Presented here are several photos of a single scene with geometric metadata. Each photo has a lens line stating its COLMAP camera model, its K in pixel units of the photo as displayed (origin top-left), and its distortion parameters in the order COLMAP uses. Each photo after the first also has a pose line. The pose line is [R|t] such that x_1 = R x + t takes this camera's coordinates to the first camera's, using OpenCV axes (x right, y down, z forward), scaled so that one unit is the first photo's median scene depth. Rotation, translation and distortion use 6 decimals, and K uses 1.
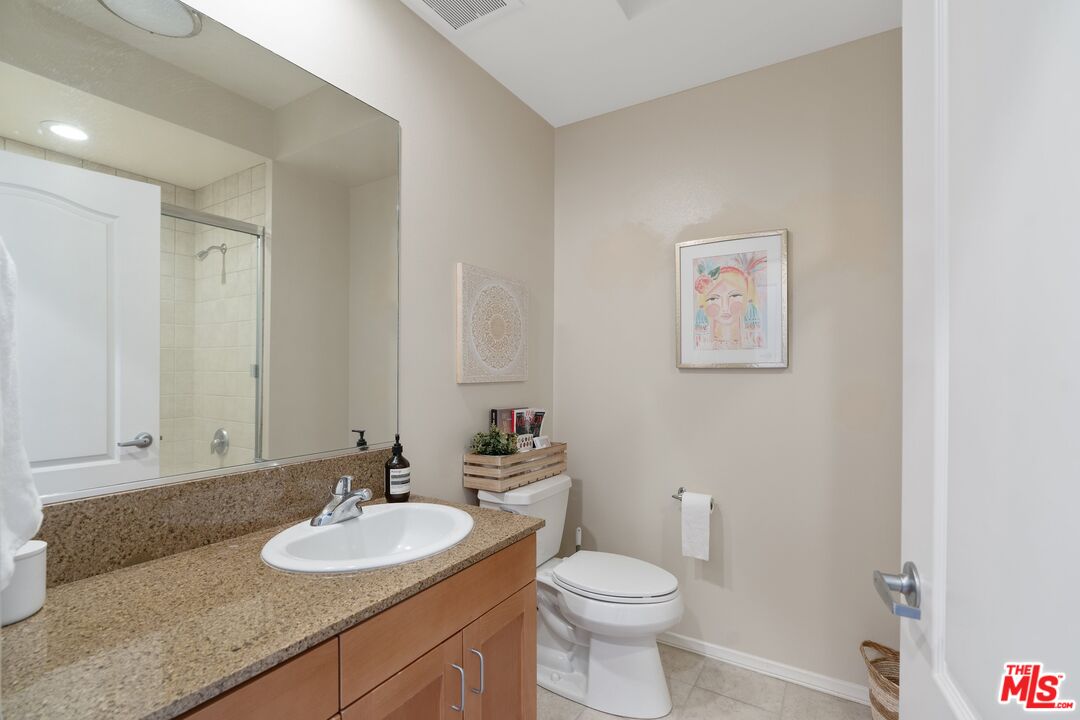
lens RADIAL K [[525.3, 0, 540.0], [0, 525.3, 360.0], [0, 0, 1]] dist [-0.010456, 0.000176]
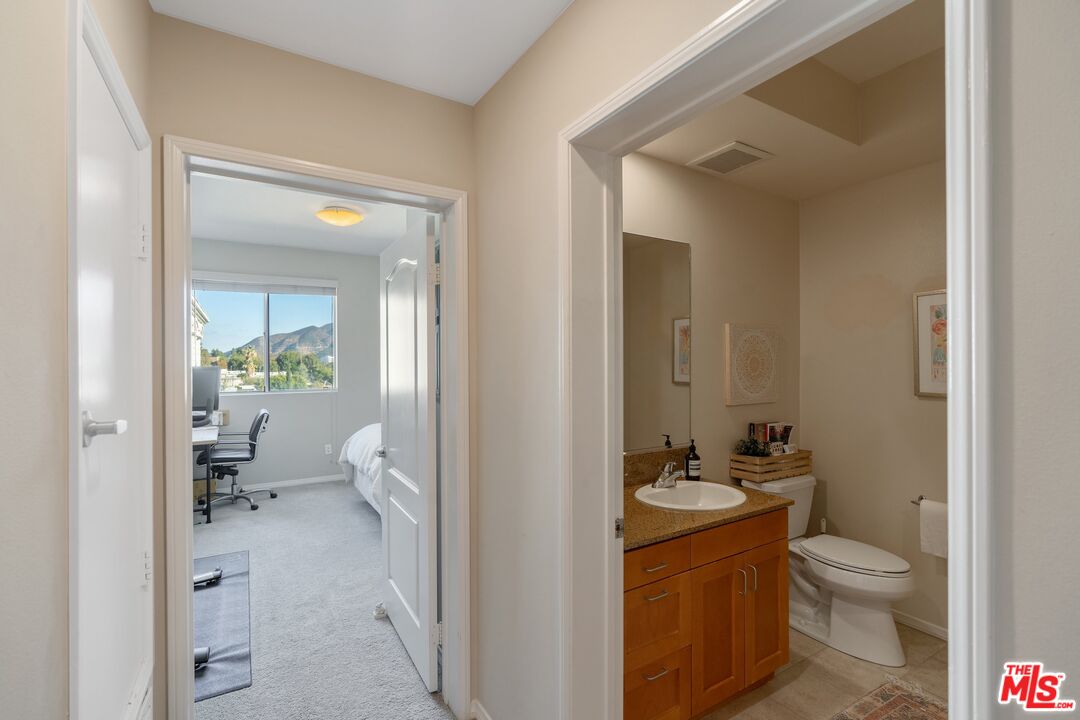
lens RADIAL K [[486.0, 0, 542.9], [0, 486.0, 361.3], [0, 0, 1]] dist [-0.003782, -0.000338]
pose [[0.894954, -0.006610, -0.446110, -0.008973], [0.008203, 0.999965, 0.001640, -0.084043], [0.446083, -0.005127, 0.894977, -0.437972]]
